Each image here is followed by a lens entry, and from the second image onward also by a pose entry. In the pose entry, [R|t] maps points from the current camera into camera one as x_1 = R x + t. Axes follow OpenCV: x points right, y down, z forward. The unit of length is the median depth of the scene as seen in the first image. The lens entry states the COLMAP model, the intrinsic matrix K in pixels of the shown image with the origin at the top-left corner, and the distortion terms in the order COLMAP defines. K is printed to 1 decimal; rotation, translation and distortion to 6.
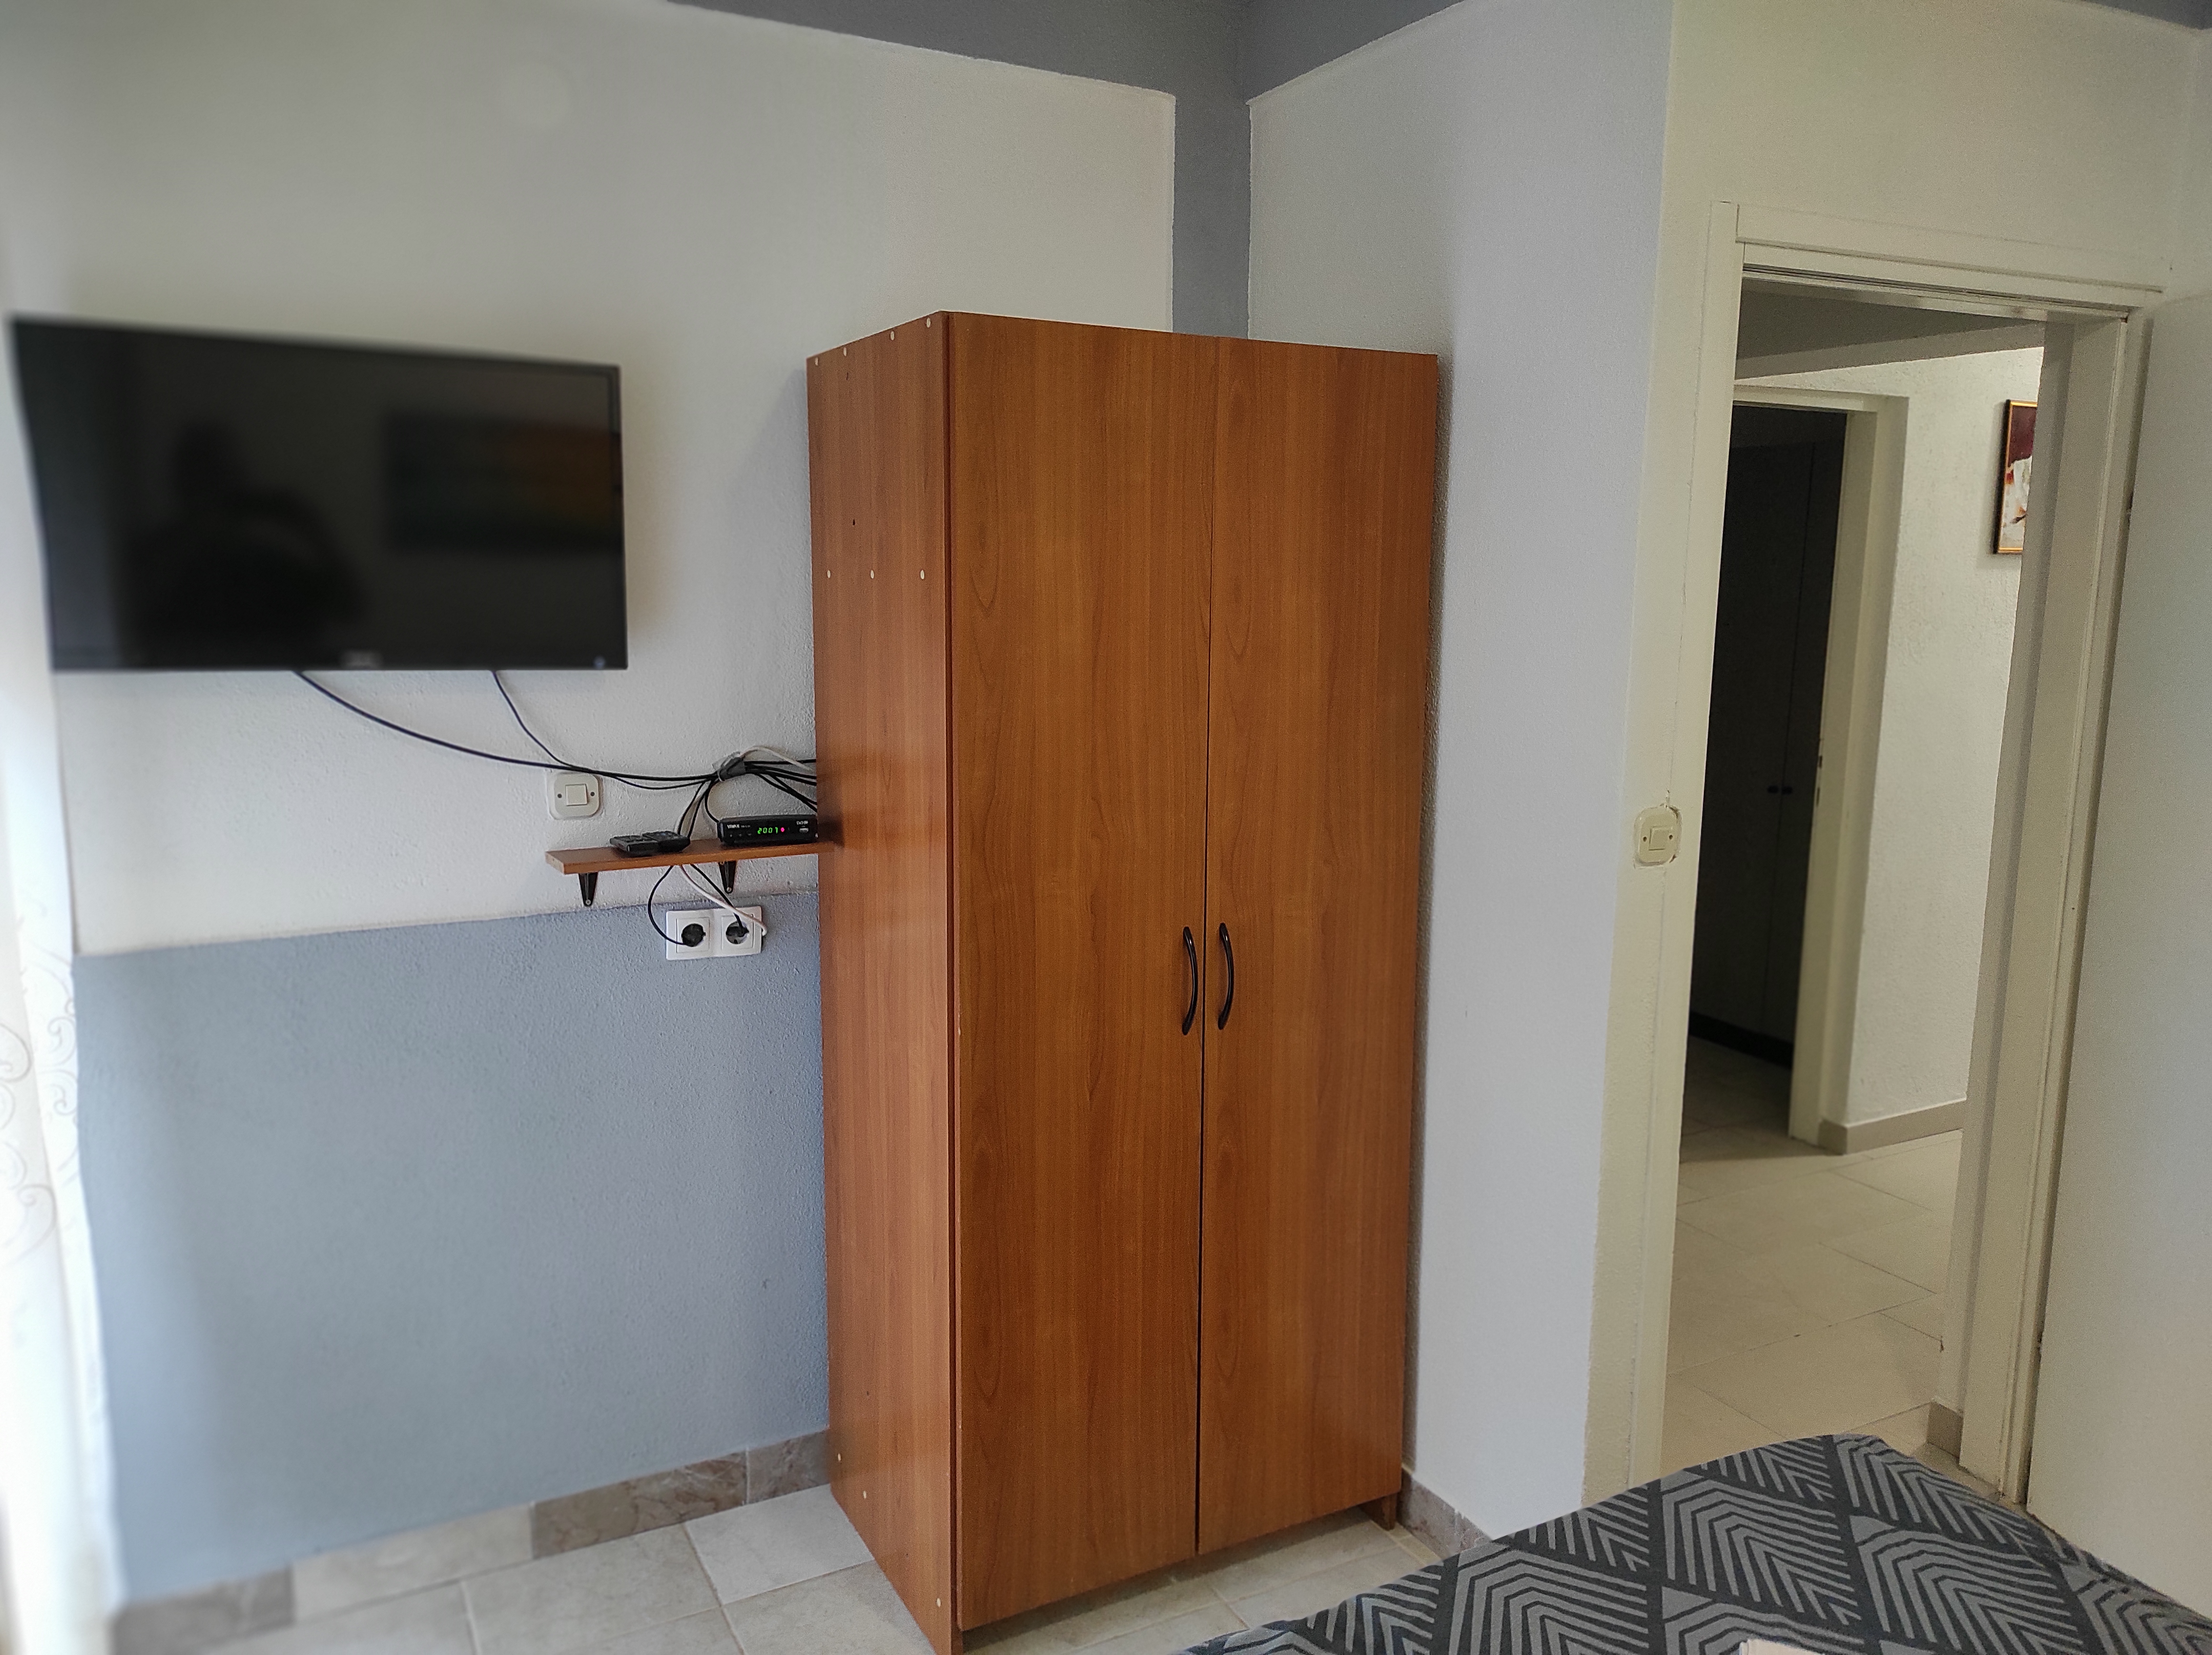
lens RADIAL K [[1642.2, 0, 1106.0], [0, 1642.2, 827.5], [0, 0, 1]] dist [0.076164, -0.089454]
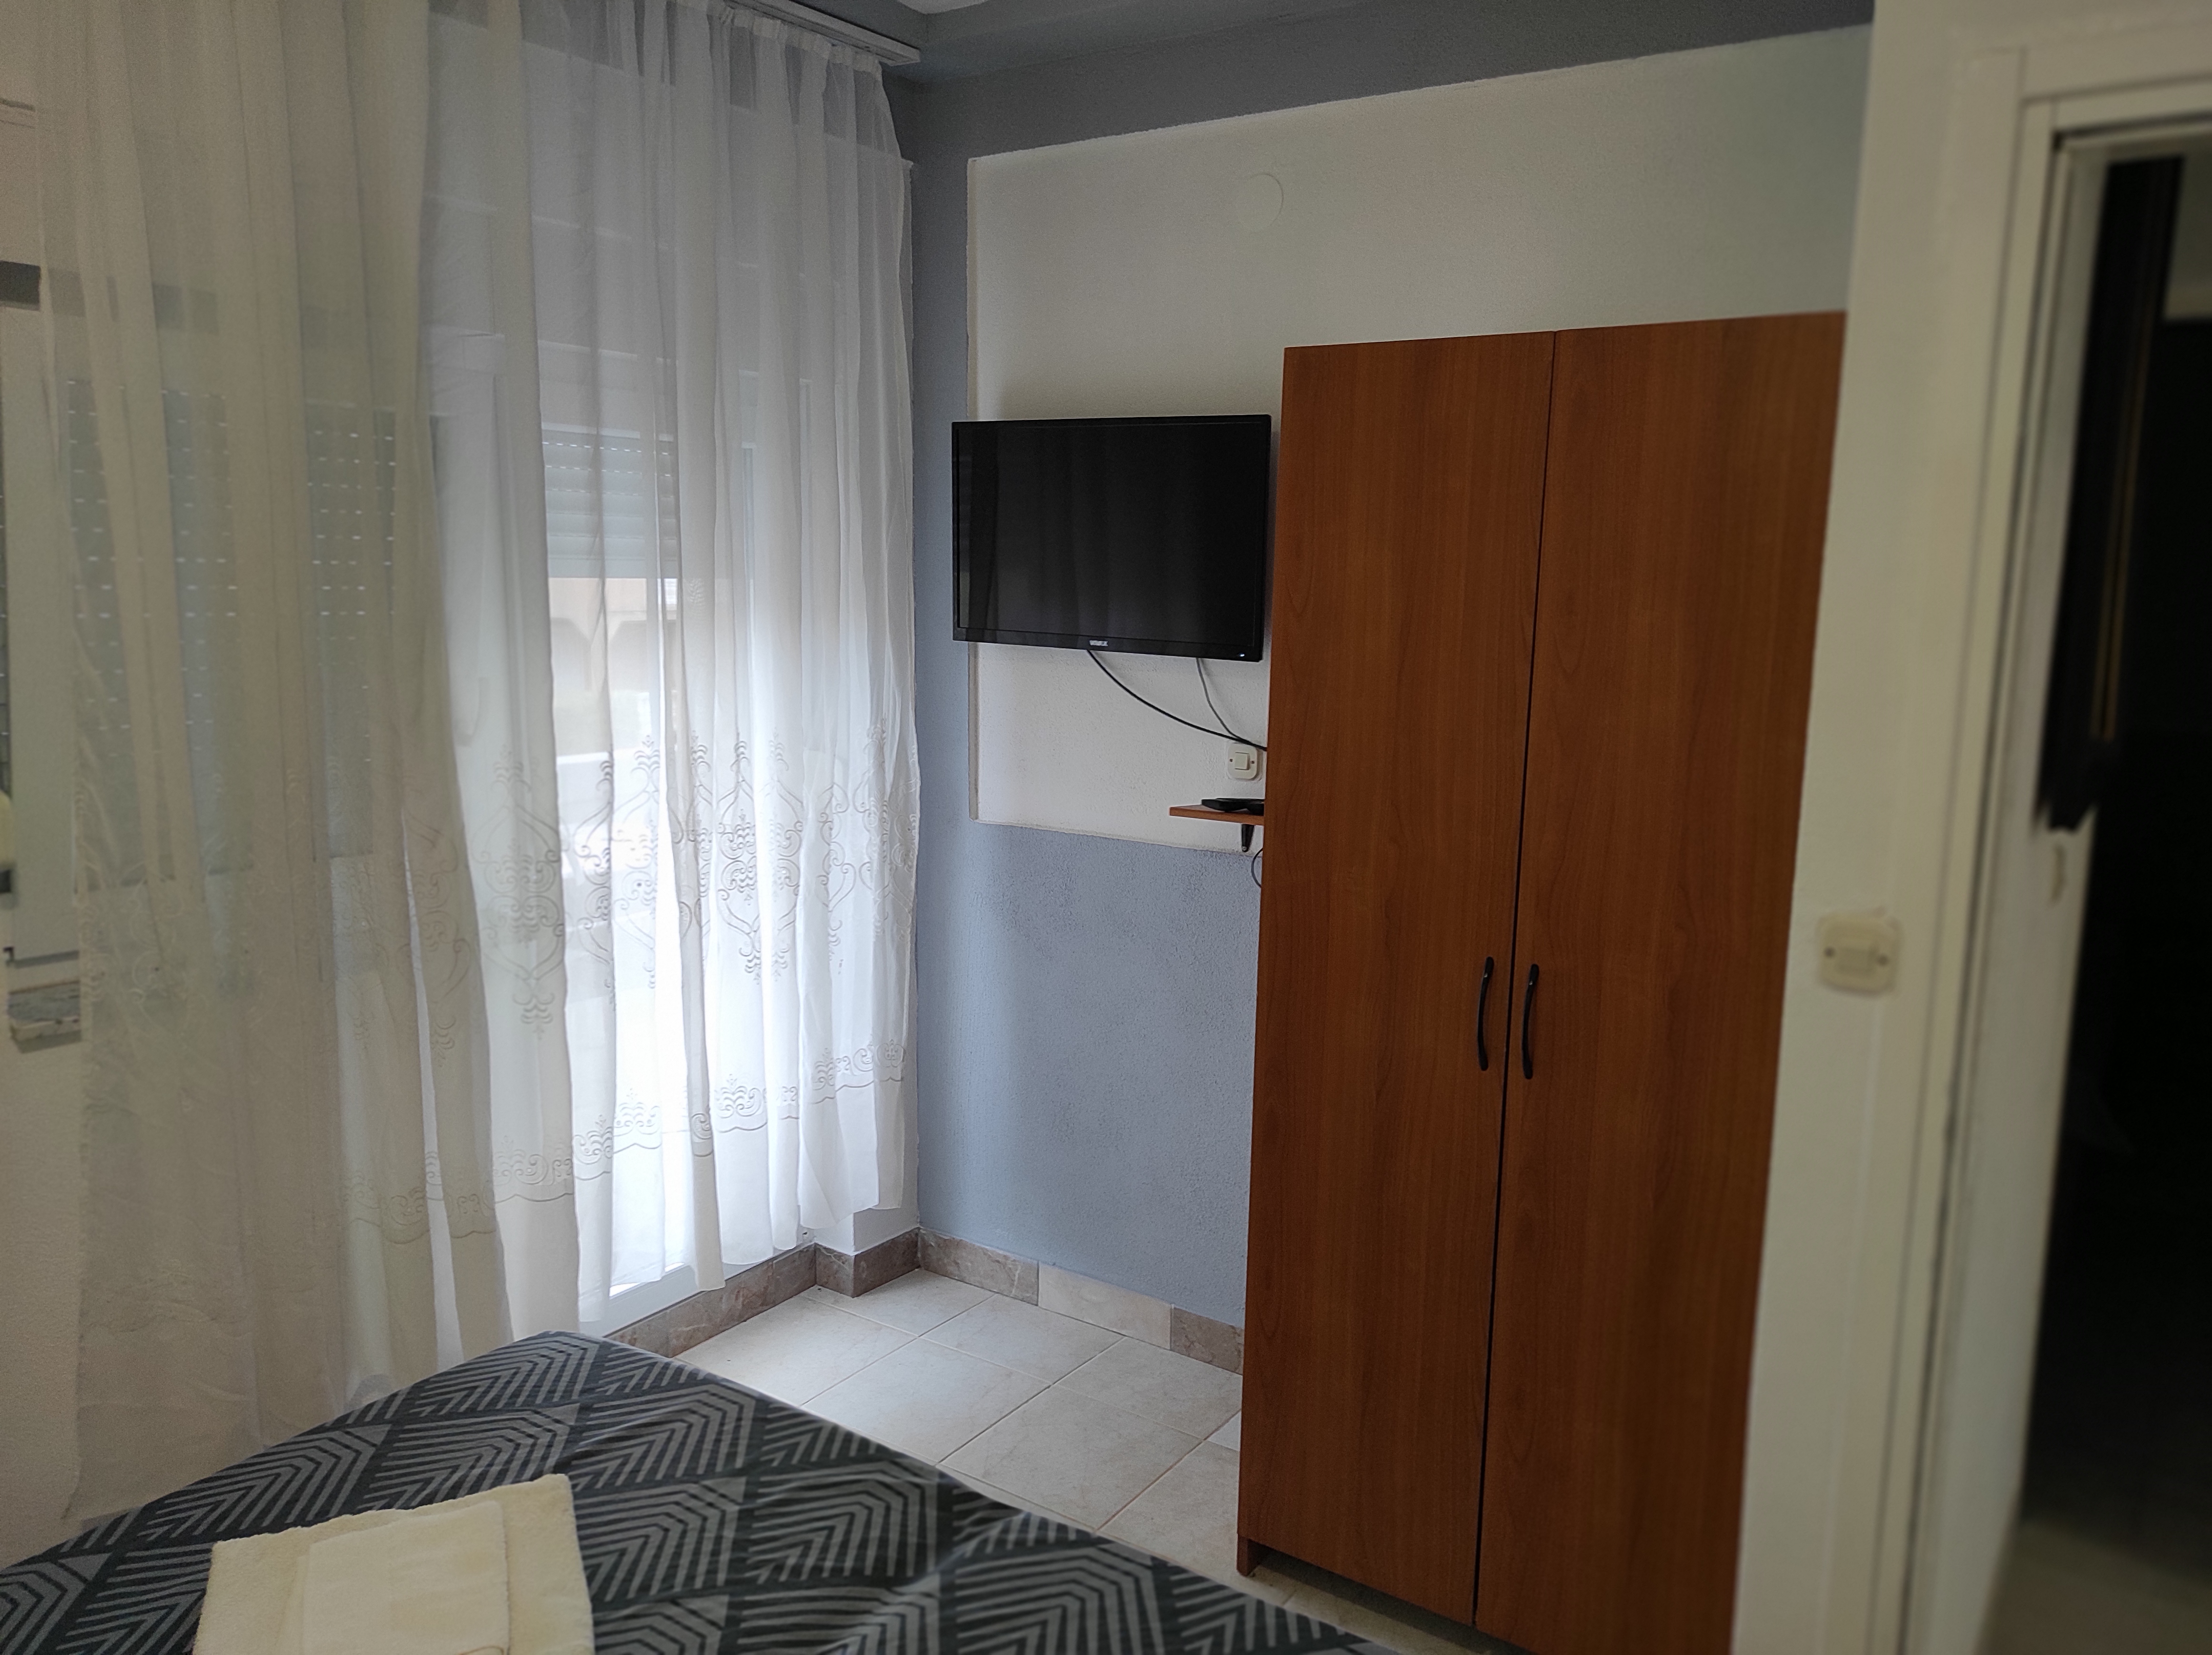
lens RADIAL K [[1614.0, 0, 1106.0], [0, 1614.0, 827.5], [0, 0, 1]] dist [0.036332, -0.089711]
pose [[0.470566, 0.140240, -0.871149, 0.730504], [-0.156750, 0.984871, 0.073877, -0.046148], [0.868330, 0.101789, 0.485430, 0.340999]]
